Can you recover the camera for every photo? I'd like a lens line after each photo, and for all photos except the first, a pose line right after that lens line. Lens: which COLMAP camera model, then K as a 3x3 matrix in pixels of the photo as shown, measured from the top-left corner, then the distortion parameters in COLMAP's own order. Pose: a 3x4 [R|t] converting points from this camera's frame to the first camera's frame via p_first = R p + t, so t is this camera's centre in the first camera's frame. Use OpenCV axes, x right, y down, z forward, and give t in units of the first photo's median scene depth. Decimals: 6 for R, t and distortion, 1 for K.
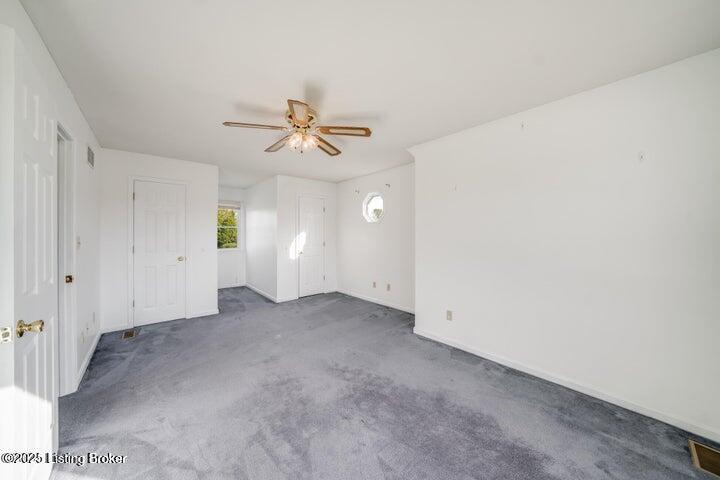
lens RADIAL K [[250.5, 0, 355.7], [0, 250.5, 236.4], [0, 0, 1]] dist [0.000174, 0.000002]
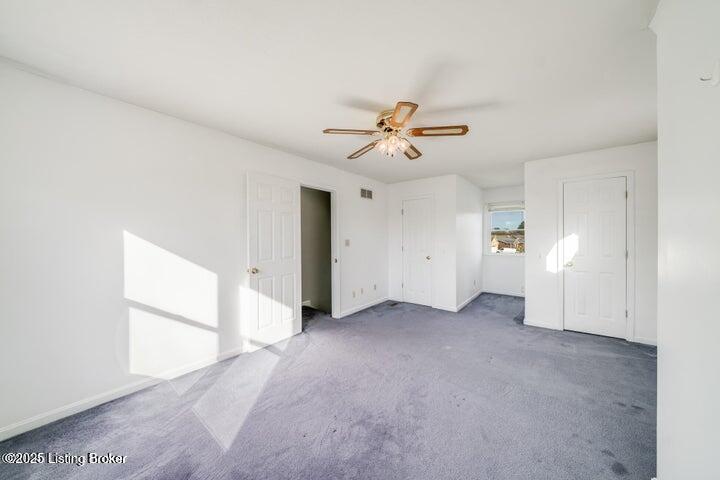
lens RADIAL K [[250.5, 0, 355.7], [0, 250.5, 236.4], [0, 0, 1]] dist [0.000174, 0.000002]
pose [[0.182771, -0.010535, -0.983099, 0.395547], [-0.001895, 0.999937, -0.011068, -0.003076], [0.983154, 0.003886, 0.182739, 0.352388]]
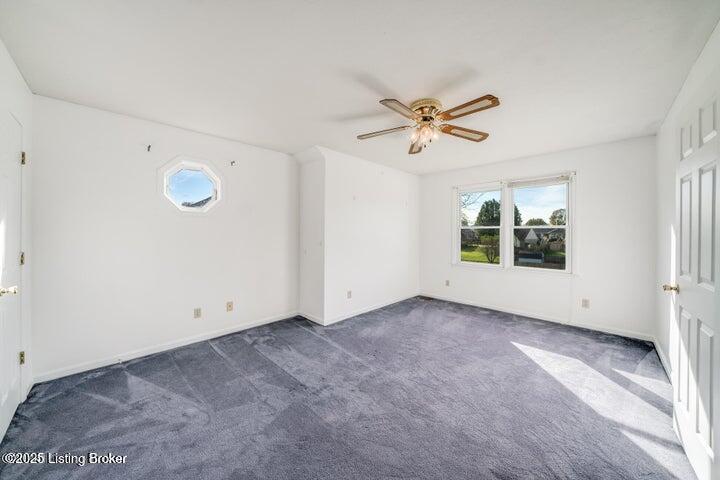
lens RADIAL K [[250.5, 0, 355.7], [0, 250.5, 236.4], [0, 0, 1]] dist [0.000174, 0.000002]
pose [[-0.084732, -0.010652, 0.996347, -0.607897], [0.004578, 0.999928, 0.011079, -0.001185], [-0.996393, 0.005500, -0.084677, 0.705920]]
